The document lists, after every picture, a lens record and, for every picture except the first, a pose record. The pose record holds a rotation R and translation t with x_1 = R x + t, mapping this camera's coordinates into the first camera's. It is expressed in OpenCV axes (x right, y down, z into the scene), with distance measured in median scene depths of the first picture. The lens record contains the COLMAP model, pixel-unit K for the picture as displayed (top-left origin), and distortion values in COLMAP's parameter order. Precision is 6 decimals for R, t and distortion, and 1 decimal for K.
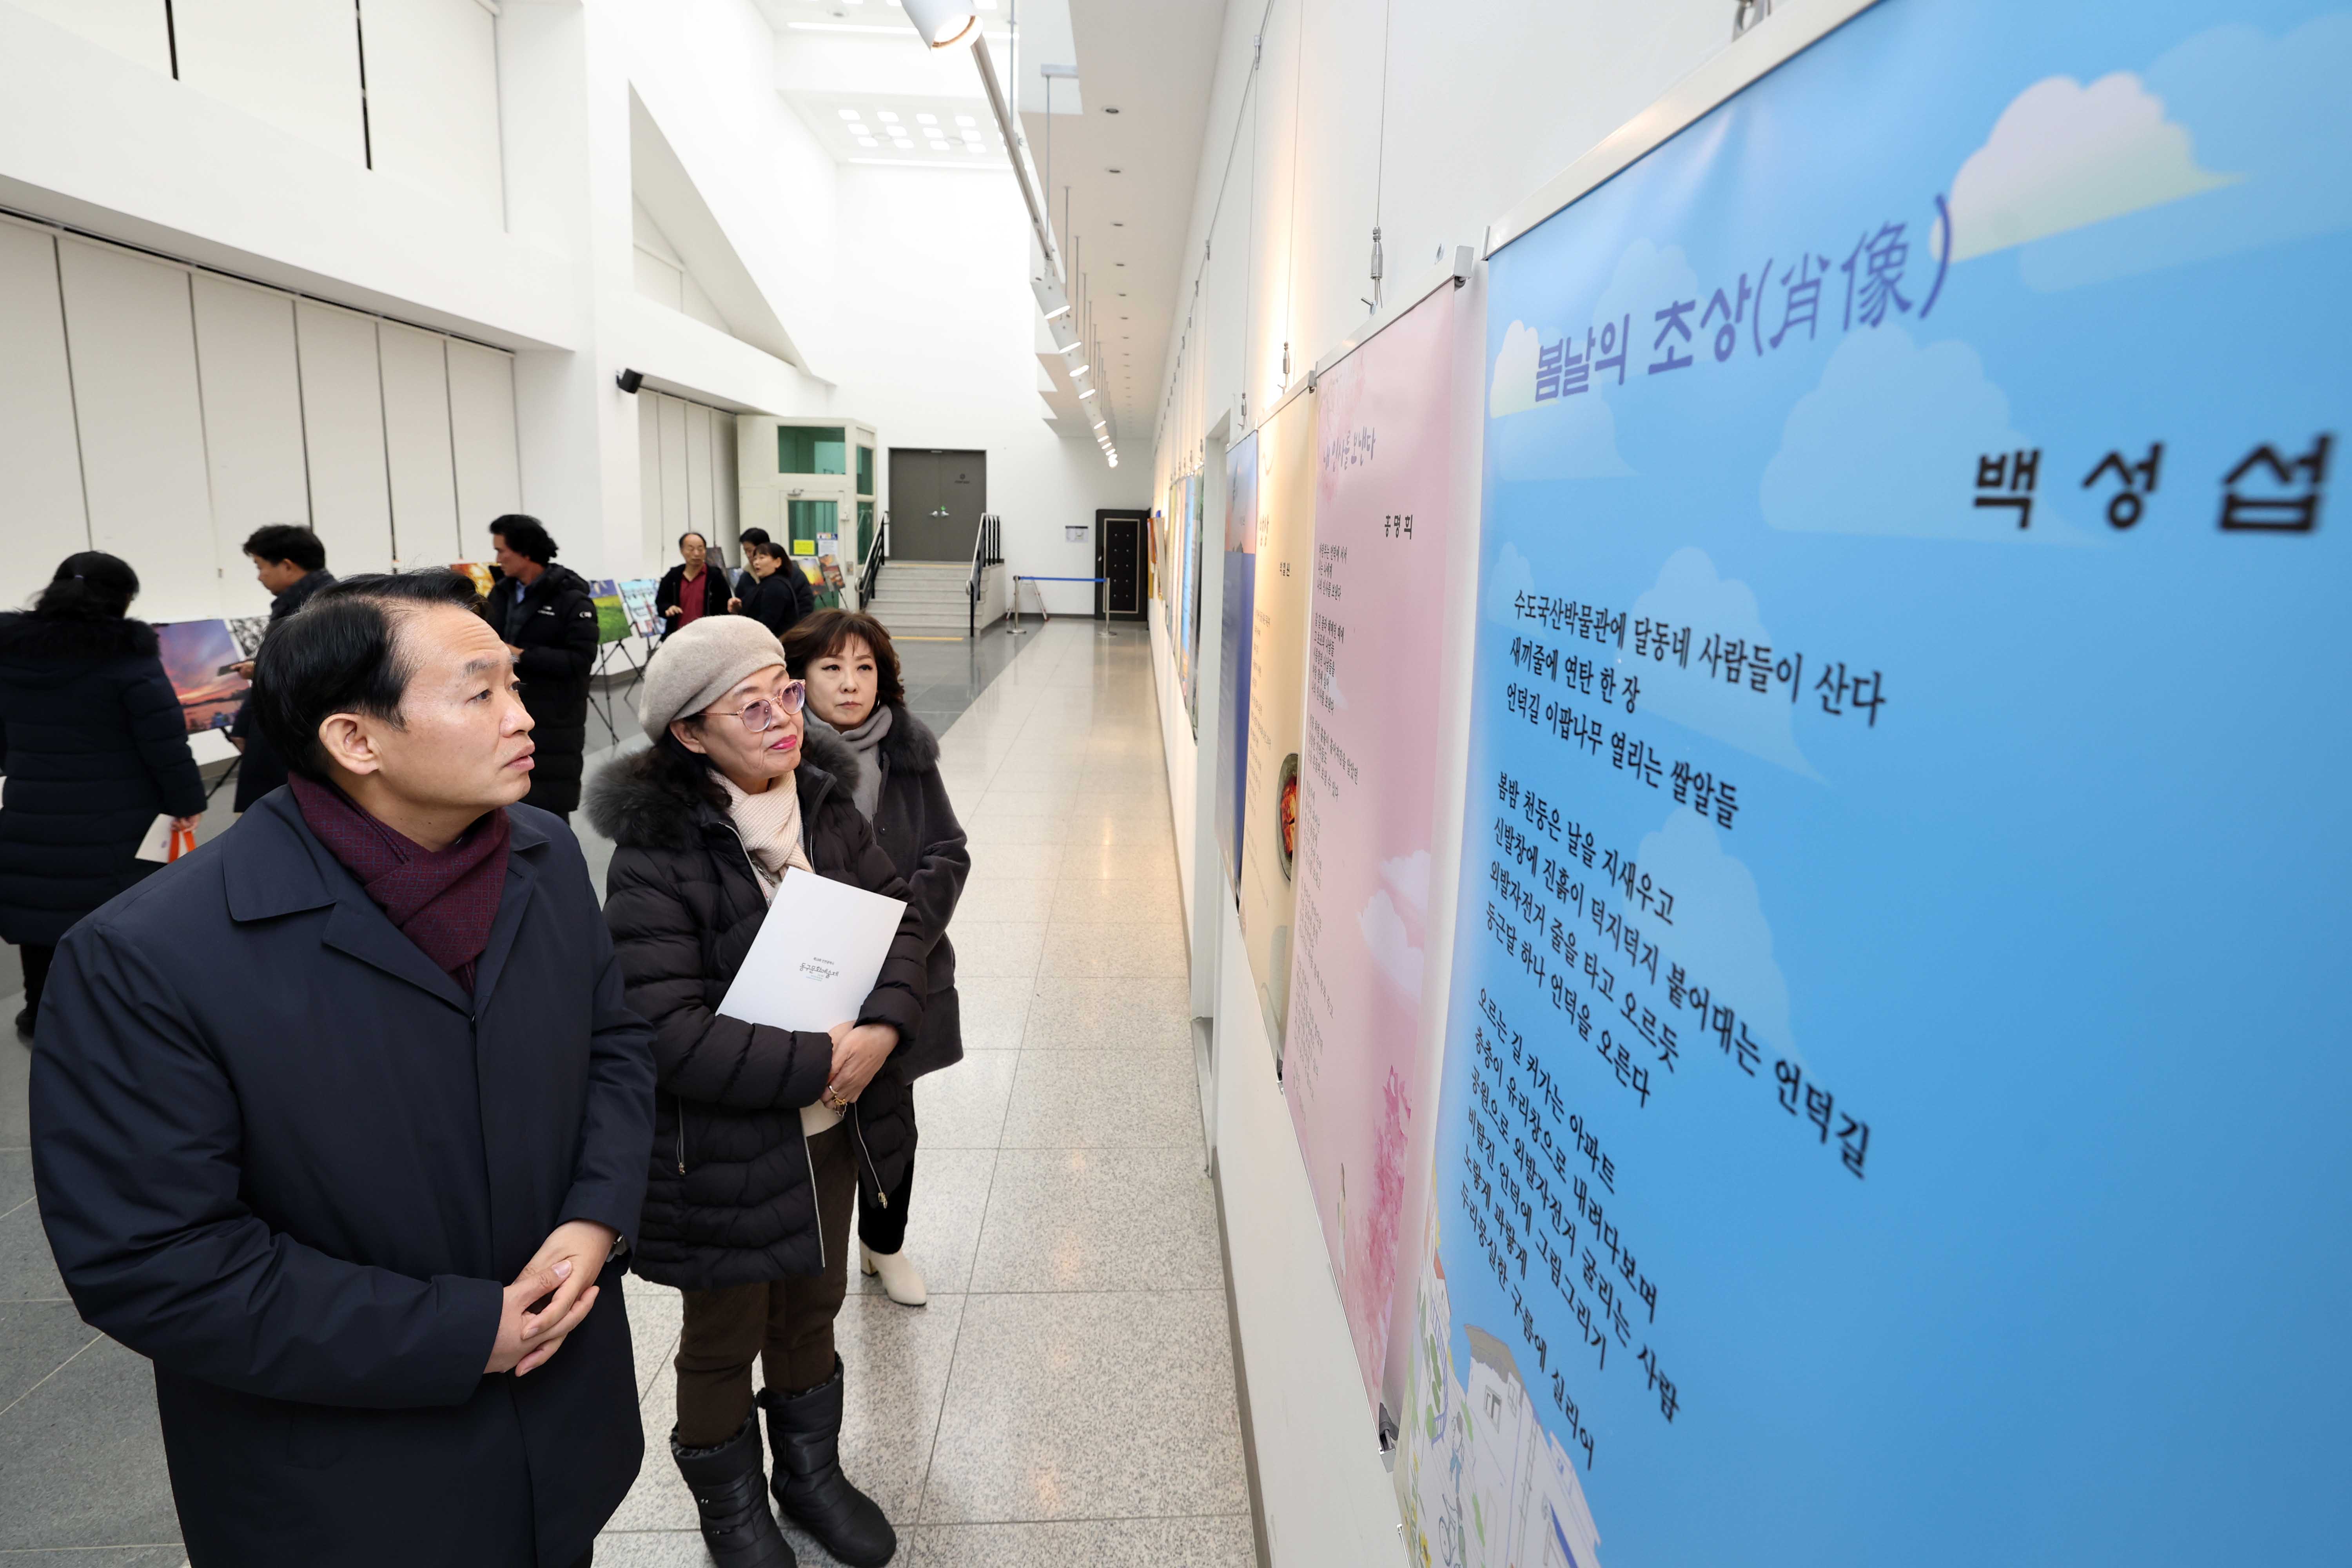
lens RADIAL K [[1071.0, 0, 1188.5], [0, 1071.0, 698.2], [0, 0, 1]] dist [-0.052774, 0.019384]
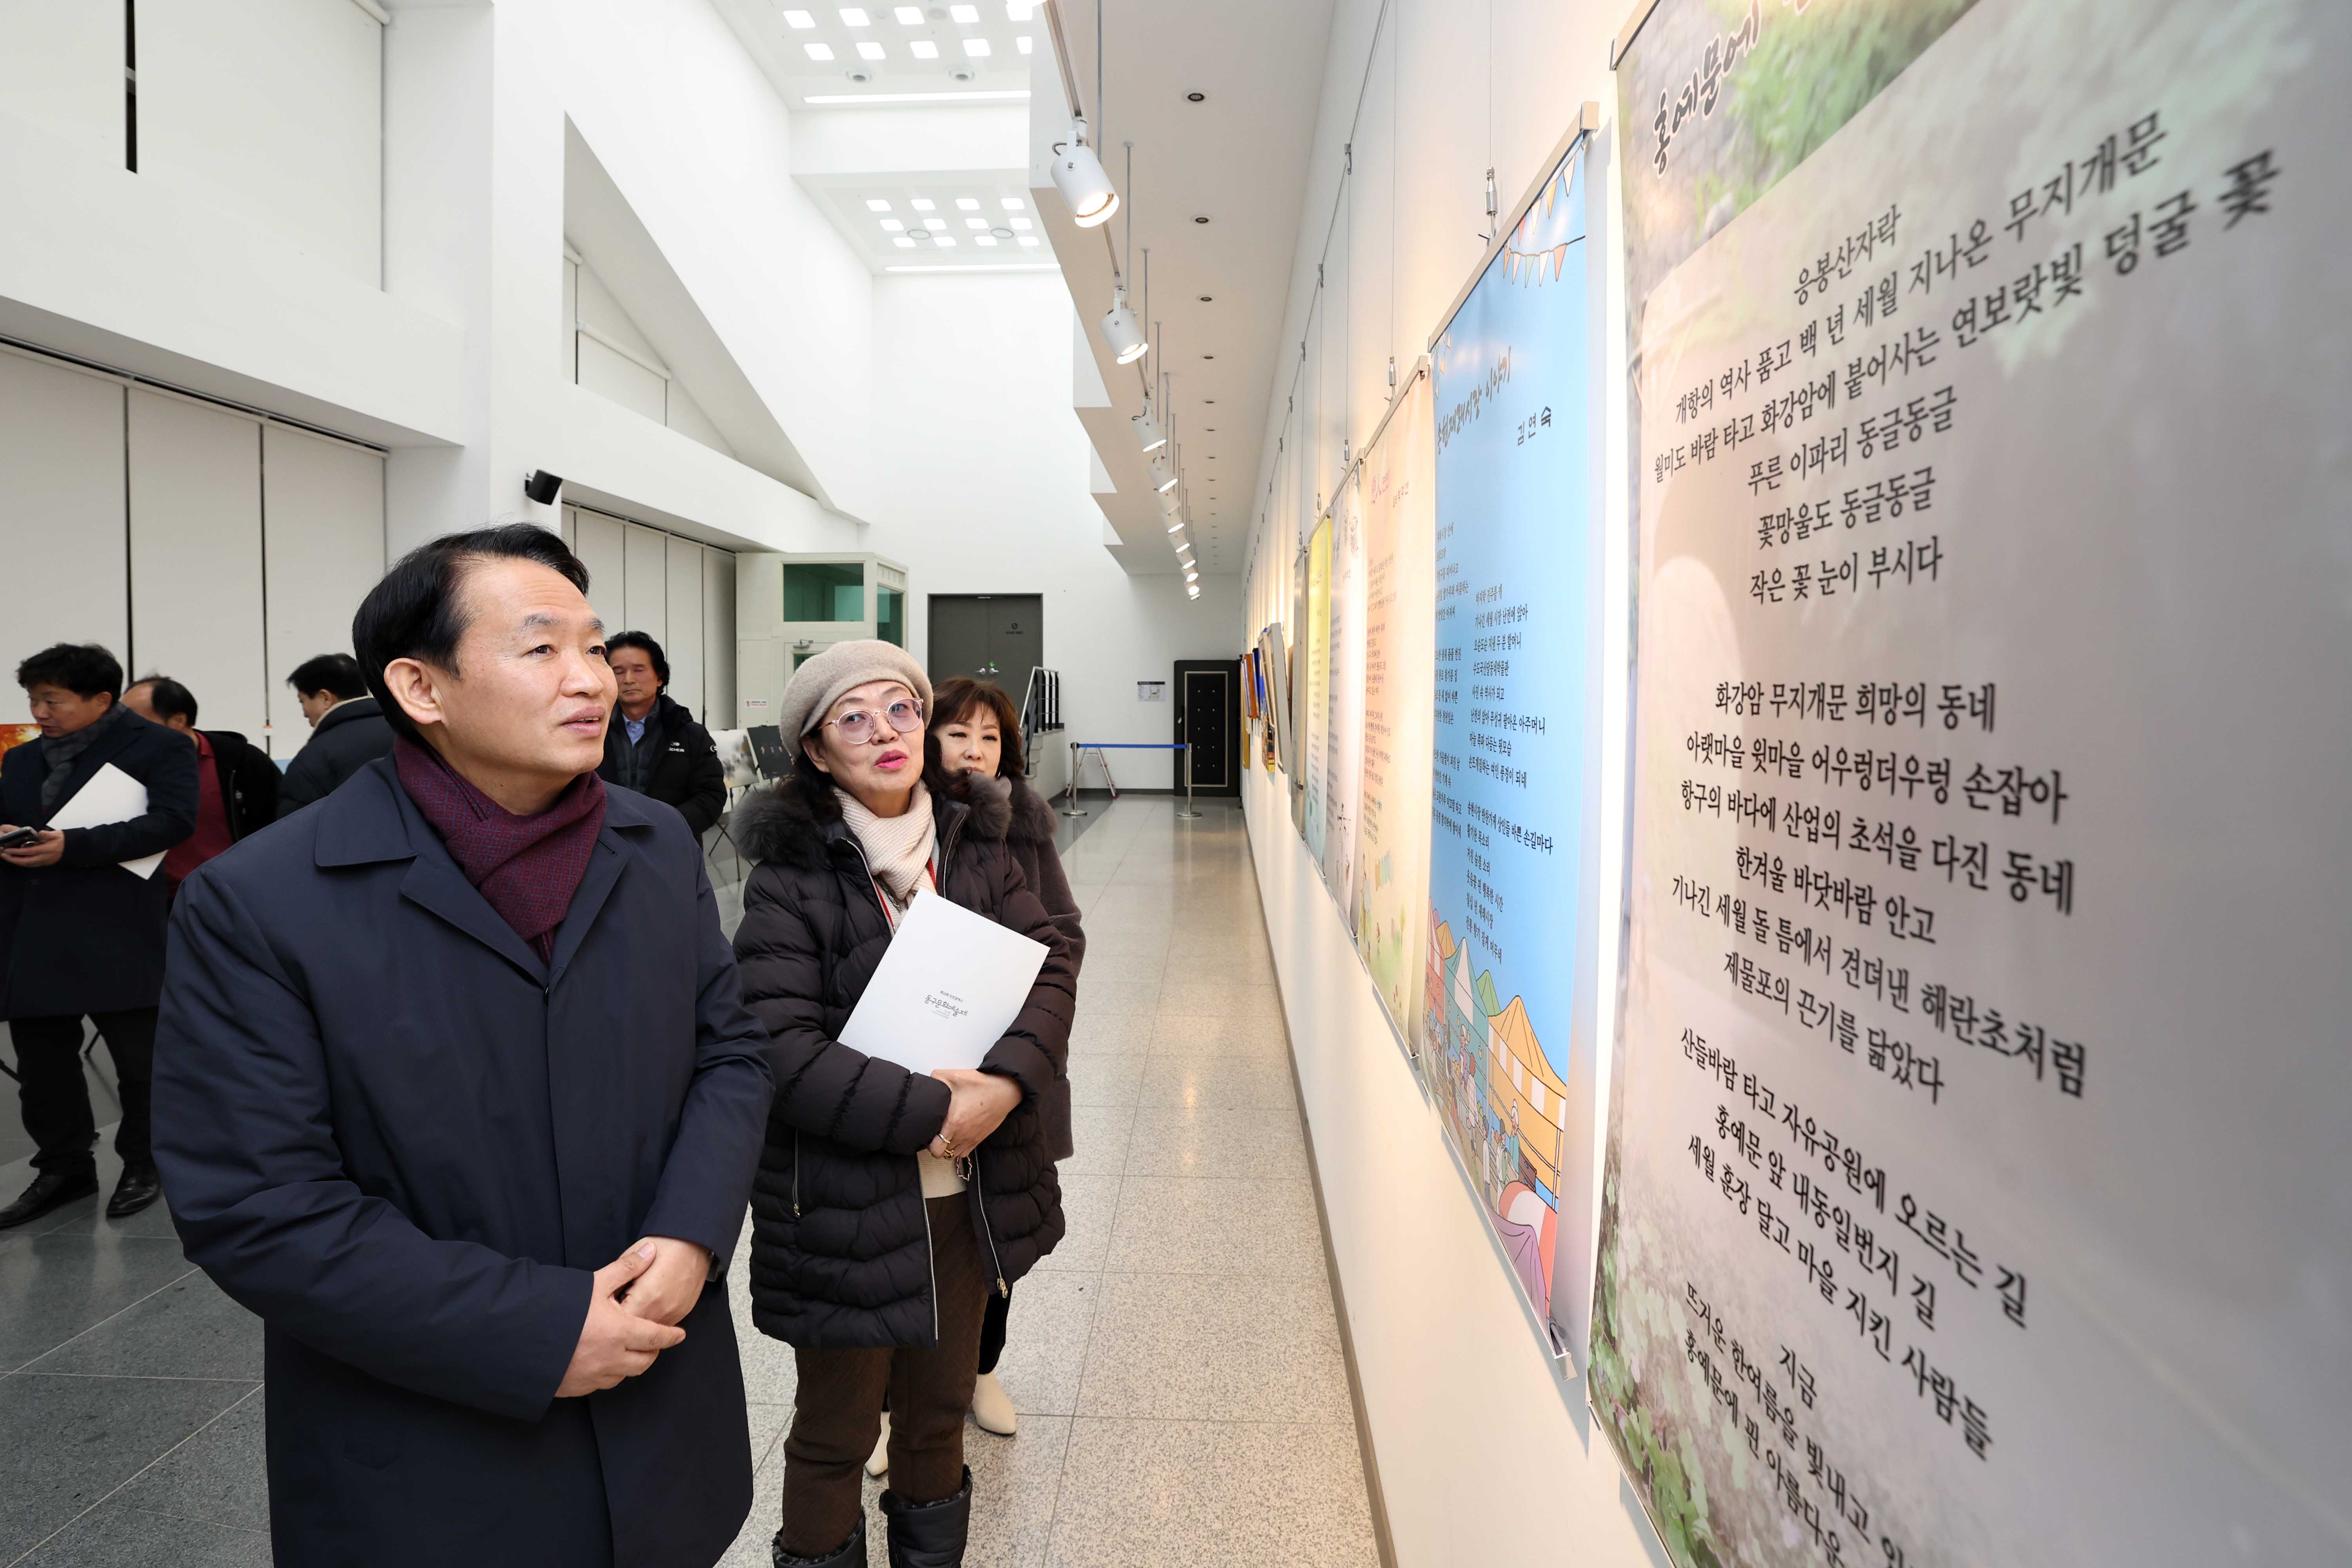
lens RADIAL K [[1071.0, 0, 1188.5], [0, 1071.0, 698.2], [0, 0, 1]] dist [-0.052774, 0.019384]
pose [[0.996756, -0.023050, -0.077116, -0.014735], [0.010683, 0.987527, -0.157089, -0.021921], [0.079775, 0.155755, 0.984569, 0.224854]]
